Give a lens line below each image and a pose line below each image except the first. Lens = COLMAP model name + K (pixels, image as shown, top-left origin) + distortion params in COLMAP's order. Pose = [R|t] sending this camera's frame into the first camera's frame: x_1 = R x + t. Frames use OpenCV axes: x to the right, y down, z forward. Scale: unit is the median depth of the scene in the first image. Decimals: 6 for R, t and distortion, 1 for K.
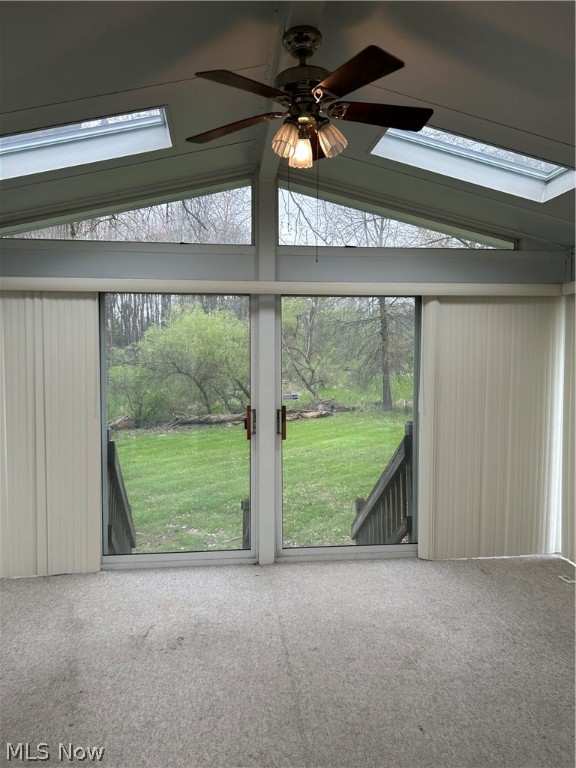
lens RADIAL K [[571.8, 0, 286.4], [0, 571.8, 385.3], [0, 0, 1]] dist [0.026909, -0.005263]
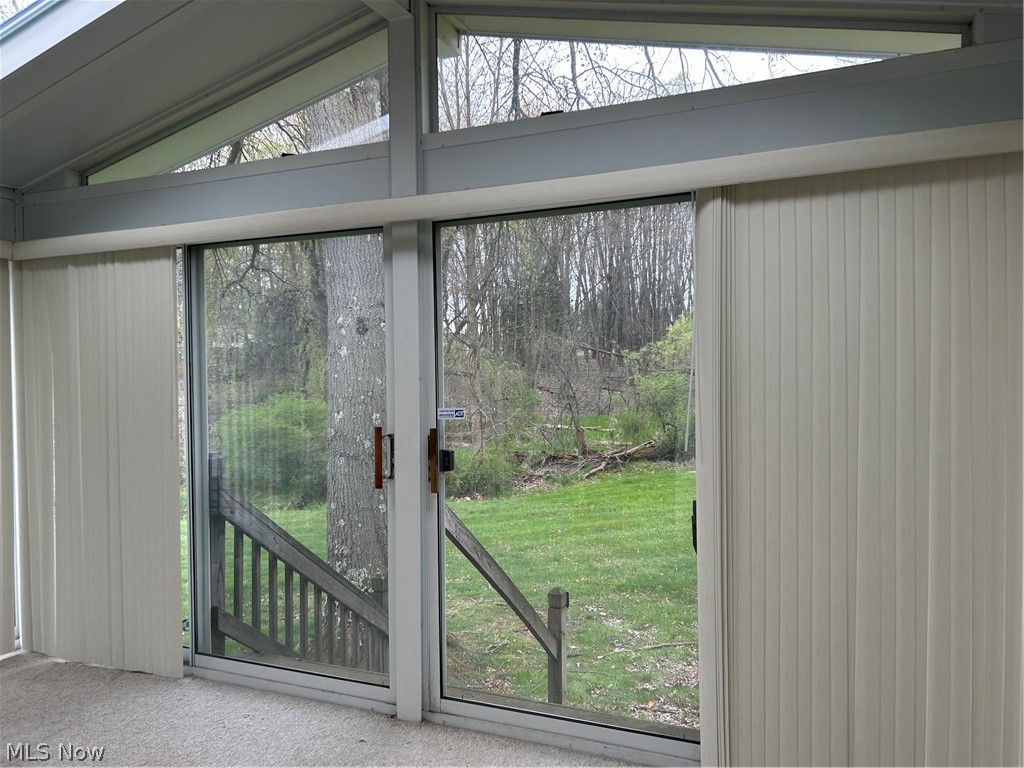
lens RADIAL K [[768.5, 0, 512.0], [0, 768.5, 384.0], [0, 0, 1]] dist [0.007820, 0.003865]
pose [[0.866476, -0.002698, -0.499211, 0.413666], [-0.009766, 0.999702, -0.022353, 0.009037], [0.499123, 0.024244, 0.866192, 0.410838]]
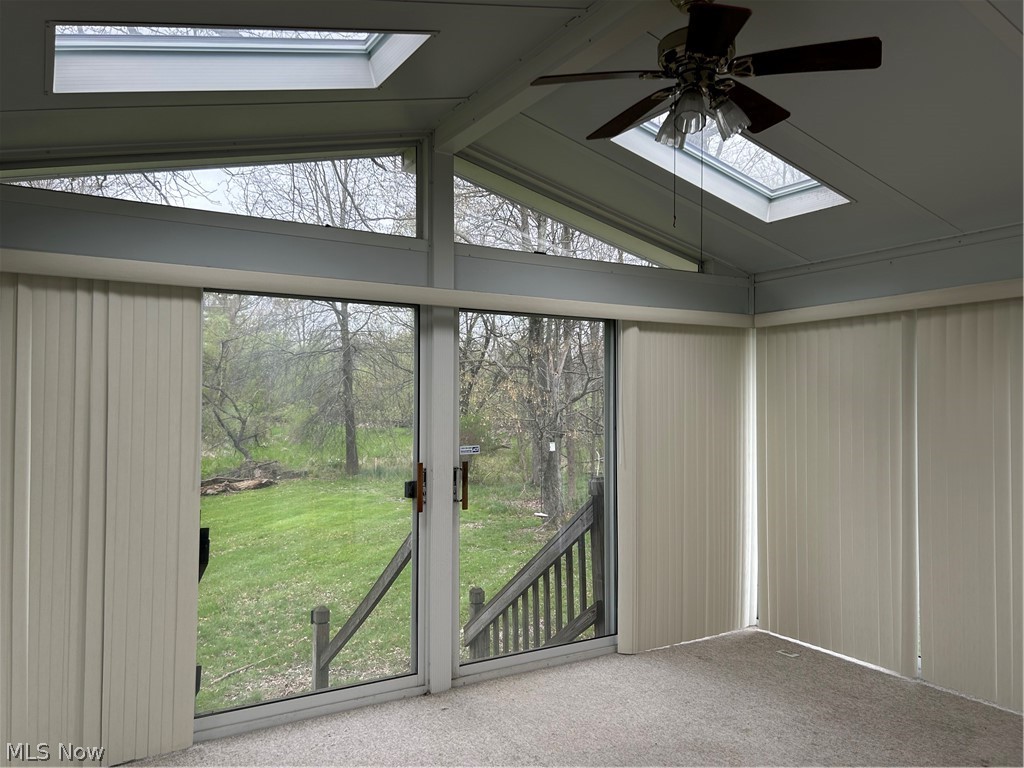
lens RADIAL K [[762.5, 0, 516.2], [0, 762.5, 387.1], [0, 0, 1]] dist [0.026909, -0.005263]
pose [[0.908358, 0.011128, 0.418046, -0.344444], [0.018259, 0.997637, -0.066230, 0.006559], [-0.417795, 0.067793, 0.906008, 0.094901]]
